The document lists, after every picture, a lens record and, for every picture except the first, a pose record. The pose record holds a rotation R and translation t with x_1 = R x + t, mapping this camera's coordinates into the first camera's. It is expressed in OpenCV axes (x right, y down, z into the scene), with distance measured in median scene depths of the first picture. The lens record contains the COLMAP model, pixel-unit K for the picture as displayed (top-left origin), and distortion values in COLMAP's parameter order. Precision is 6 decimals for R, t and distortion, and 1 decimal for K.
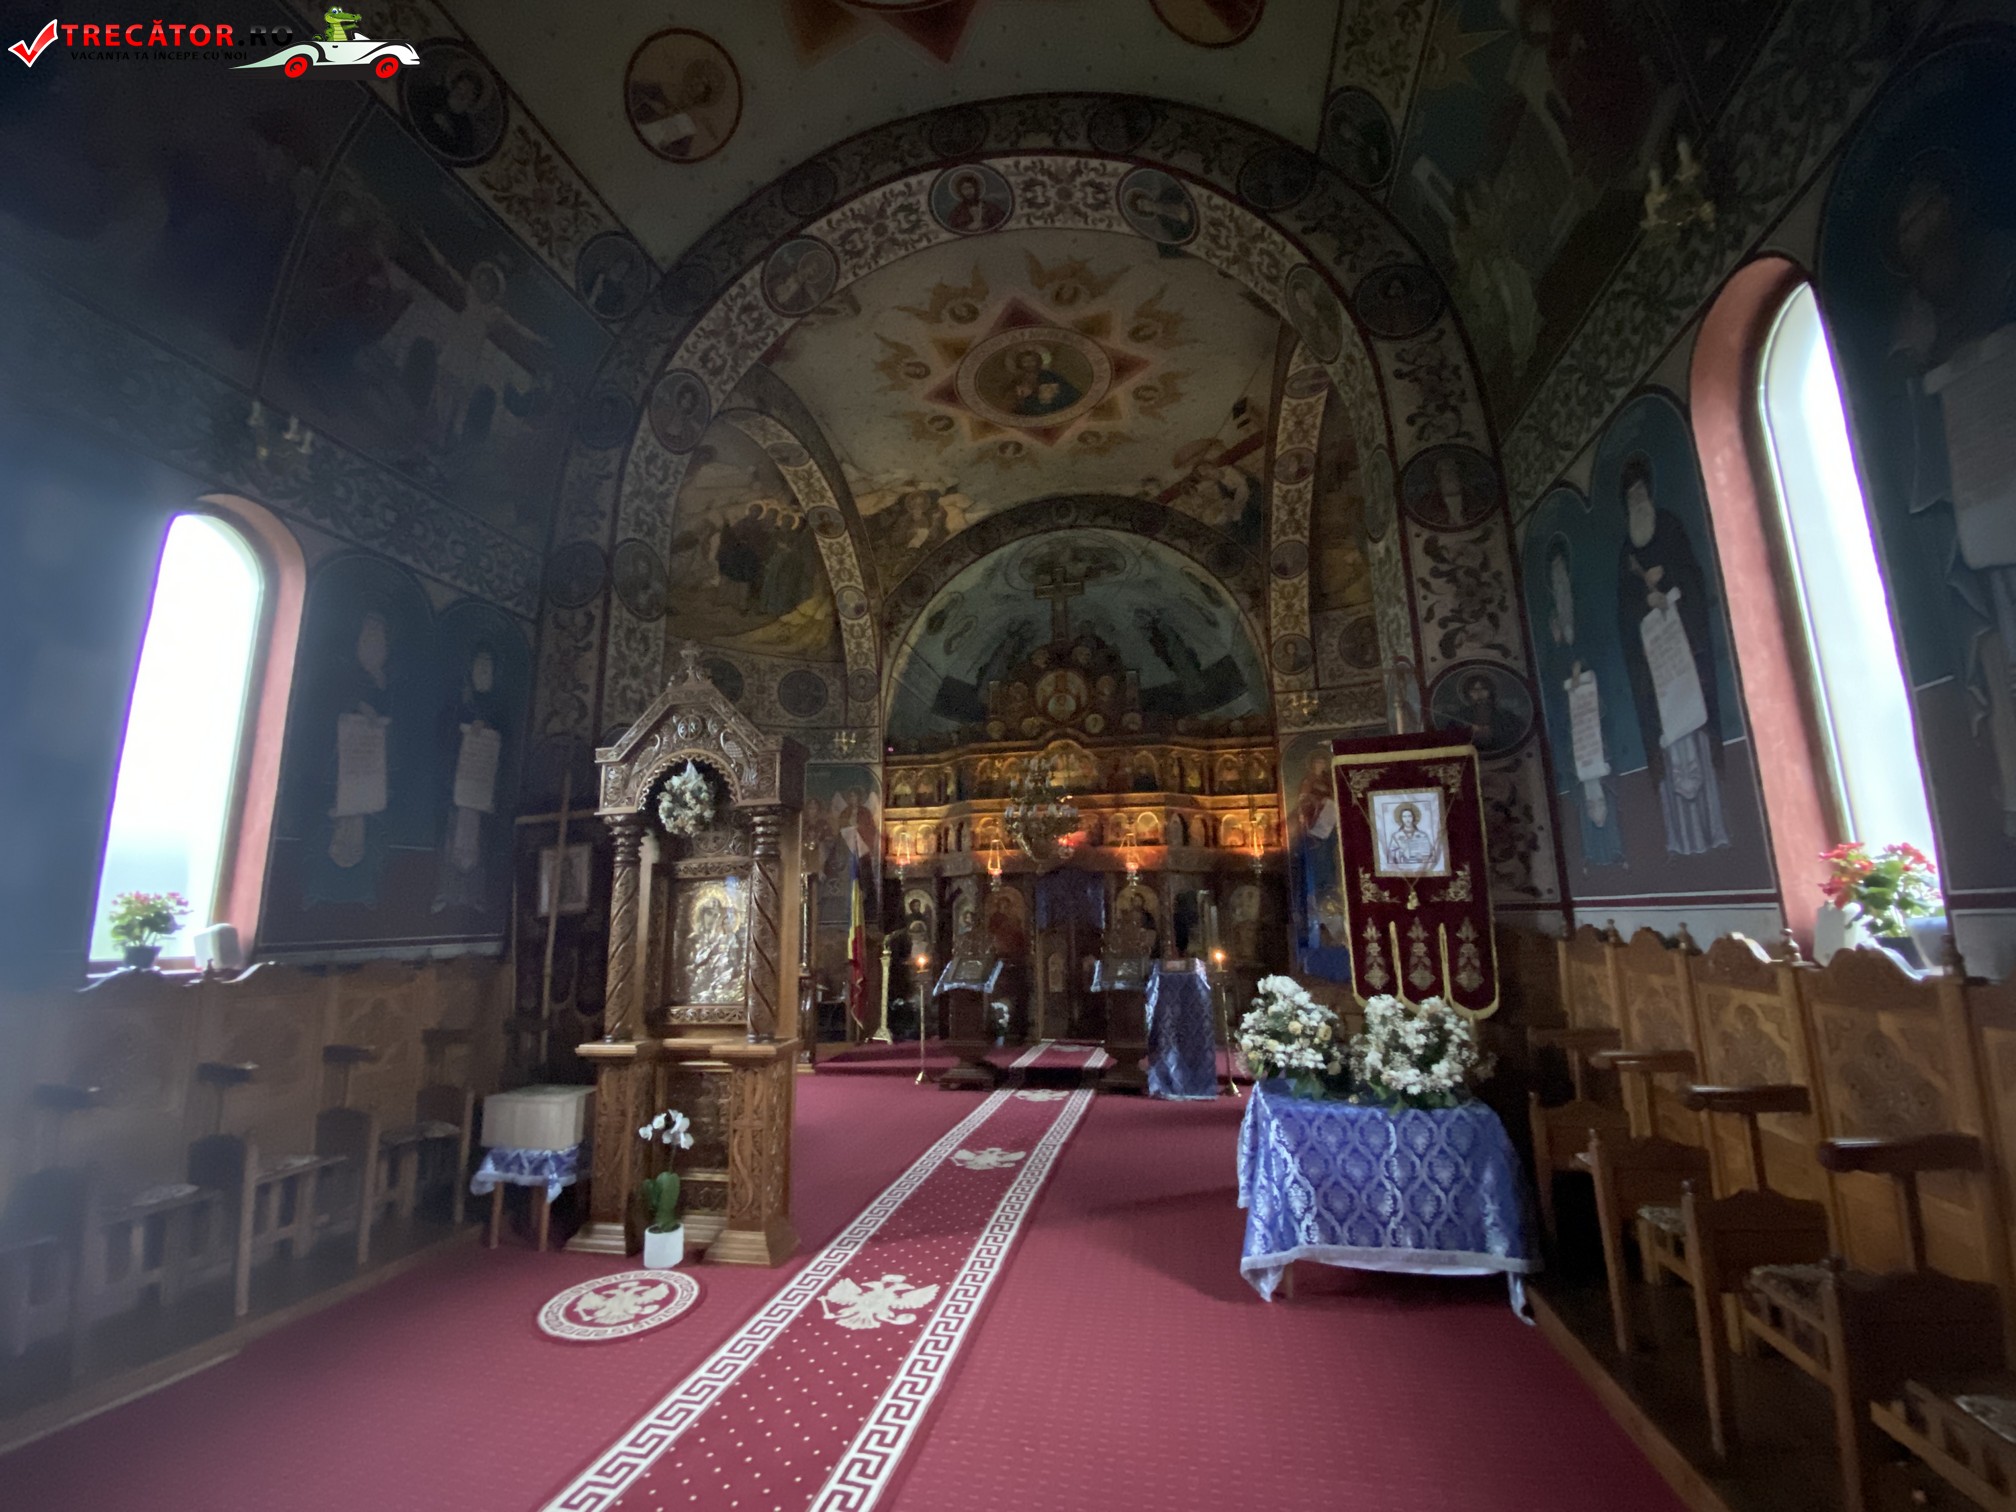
lens RADIAL K [[811.3, 0, 1008.0], [0, 811.3, 756.0], [0, 0, 1]] dist [0.096728, -0.000004]
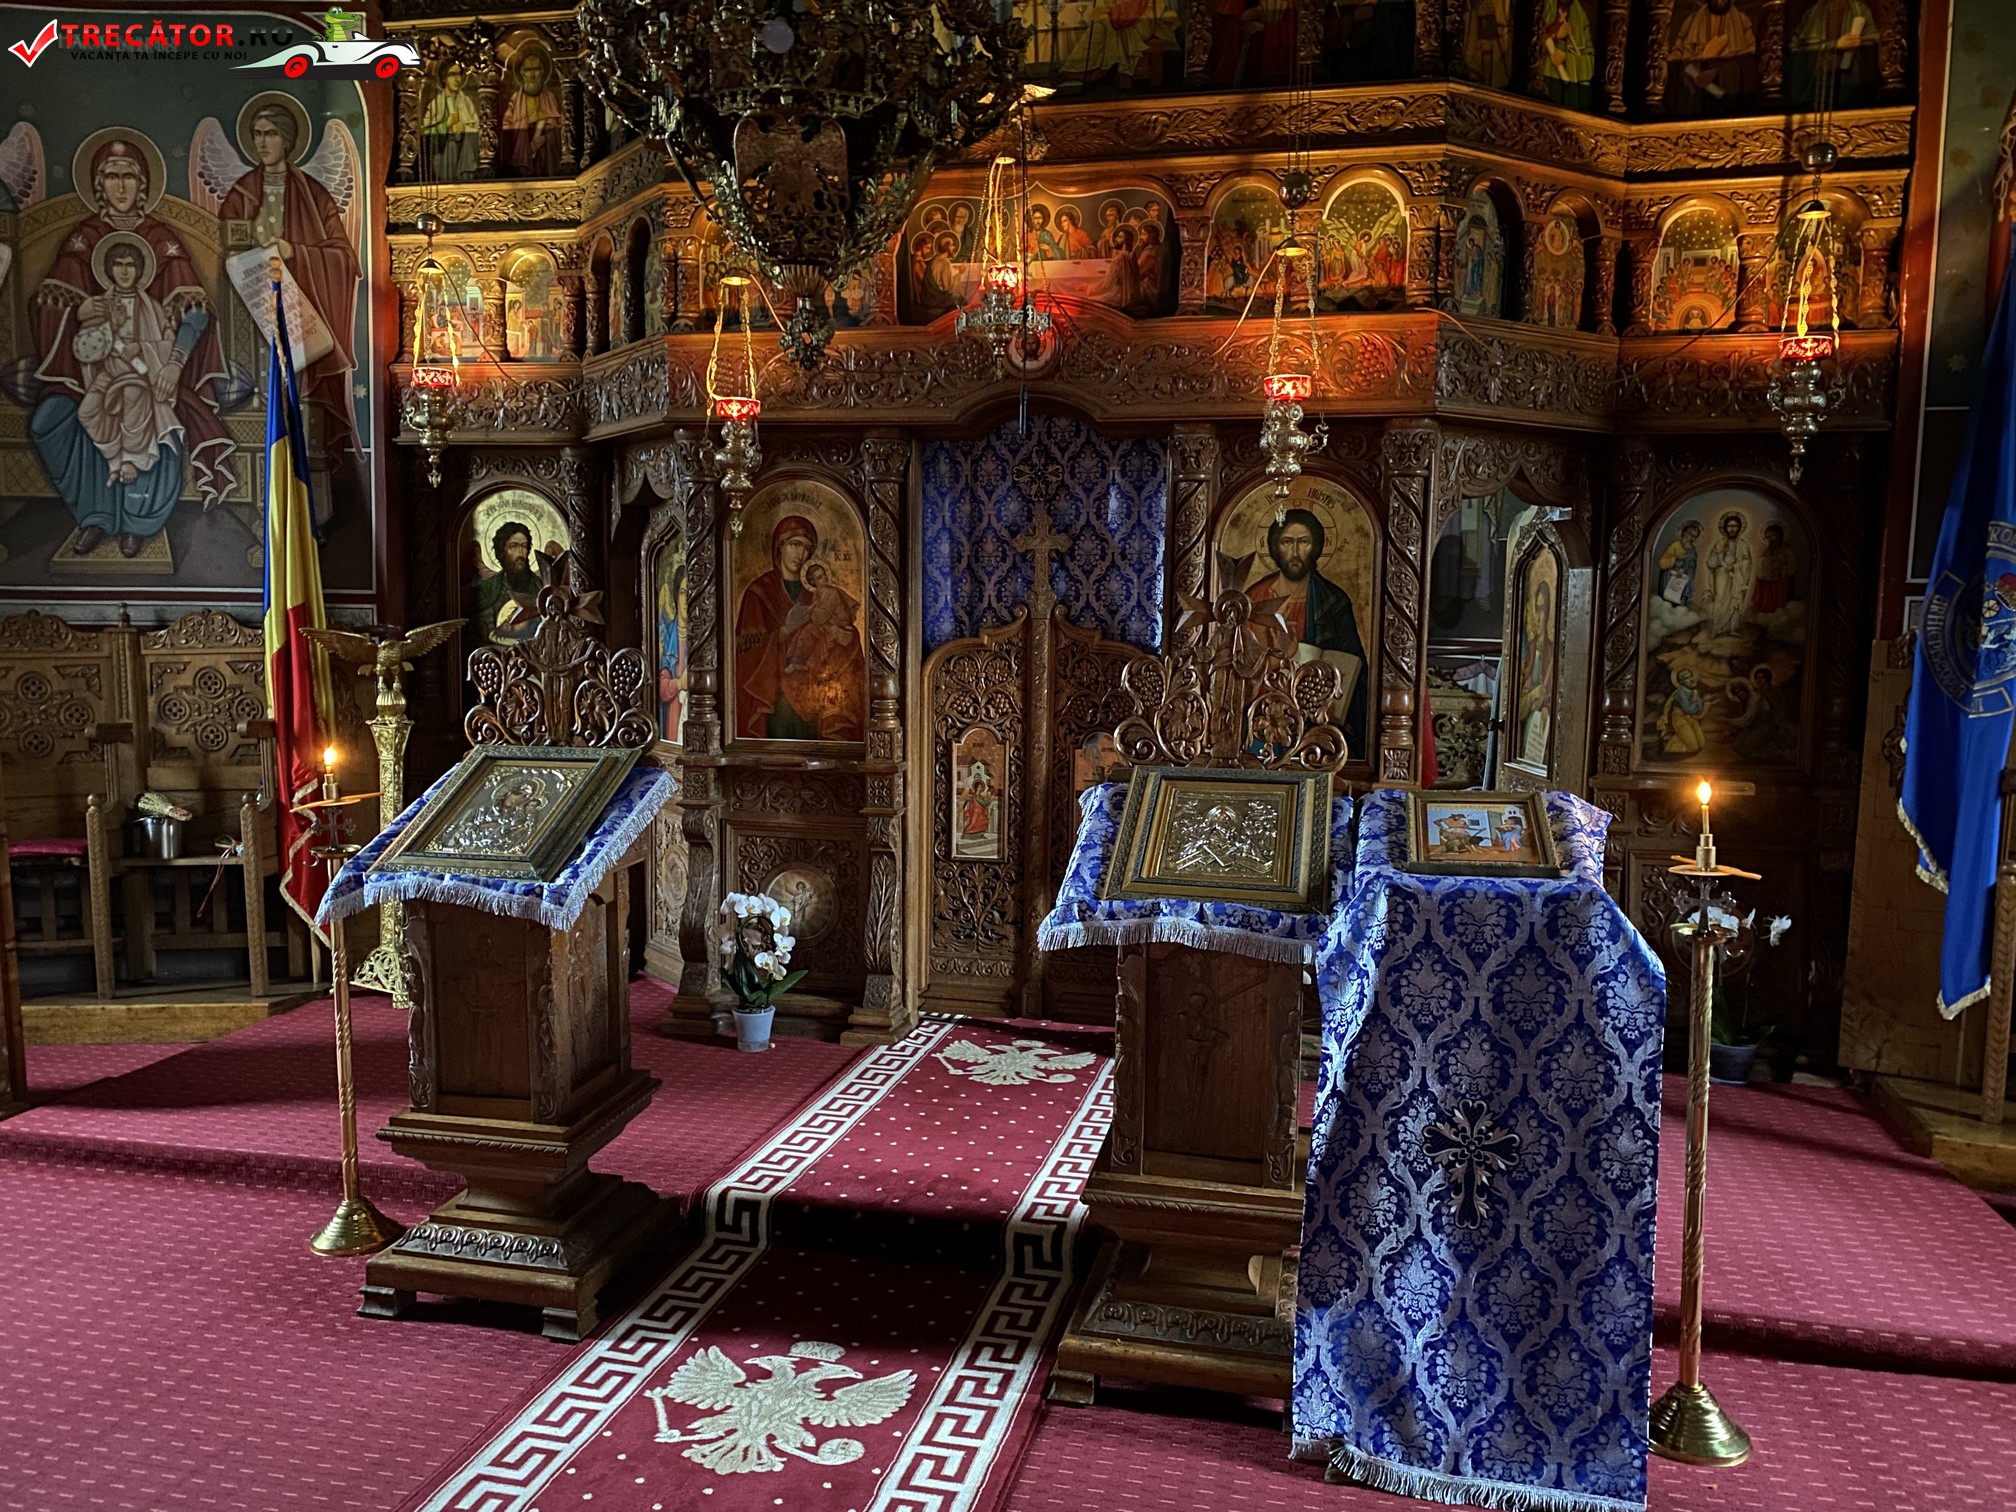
lens RADIAL K [[1546.4, 0, 1008.0], [0, 1546.4, 756.0], [0, 0, 1]] dist [0.105578, -0.215747]
pose [[0.999475, 0.028990, -0.014465, 0.075747], [-0.023730, 0.959016, 0.282358, 0.104734], [0.022058, -0.281867, 0.959200, 0.499900]]
